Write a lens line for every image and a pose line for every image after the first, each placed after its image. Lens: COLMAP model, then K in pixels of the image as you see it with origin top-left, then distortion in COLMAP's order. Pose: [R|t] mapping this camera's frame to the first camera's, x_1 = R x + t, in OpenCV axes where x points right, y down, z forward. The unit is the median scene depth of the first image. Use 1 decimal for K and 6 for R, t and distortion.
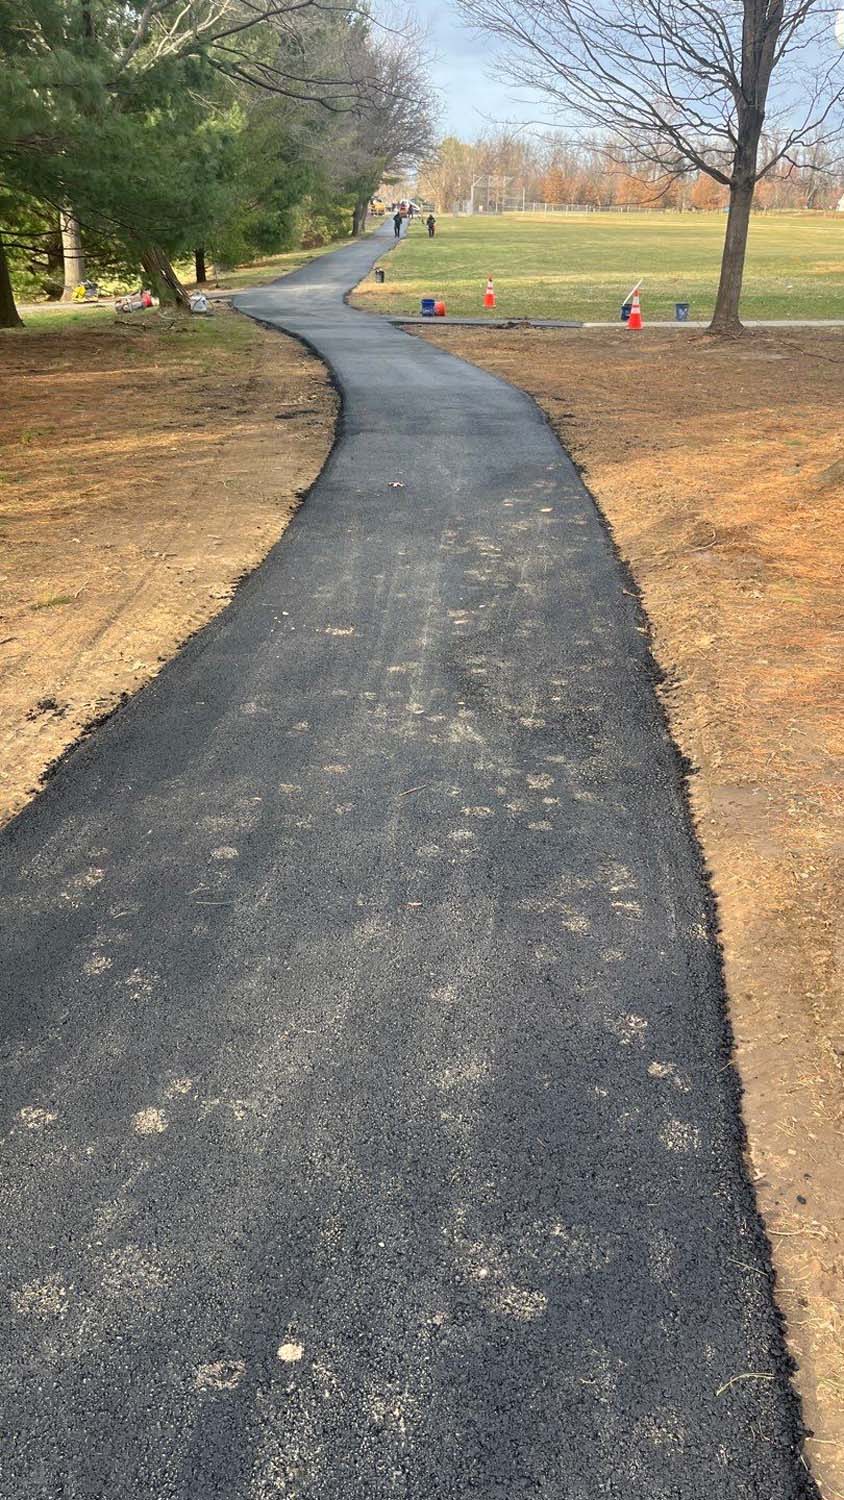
lens RADIAL K [[1106.6, 0, 427.1], [0, 1106.6, 752.5], [0, 0, 1]] dist [0.000495, -0.003598]
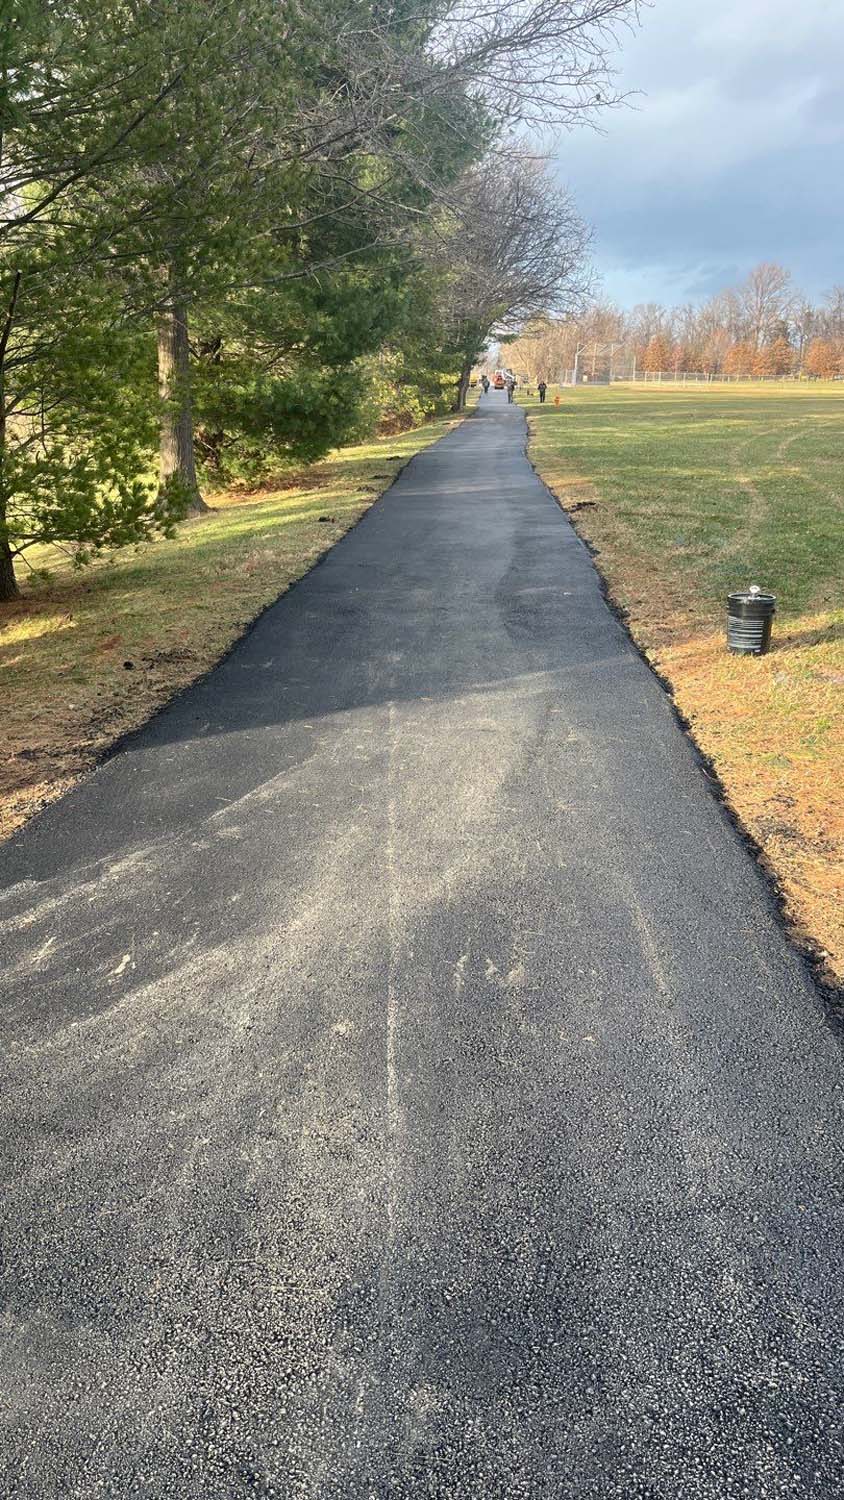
lens RADIAL K [[1106.6, 0, 420.1], [0, 1106.6, 750.0], [0, 0, 1]] dist [0.000495, -0.003598]
pose [[0.997536, 0.004391, -0.070019, -0.019071], [-0.013963, 0.990498, -0.136819, -0.079599], [0.068753, 0.137459, 0.988118, 0.167921]]
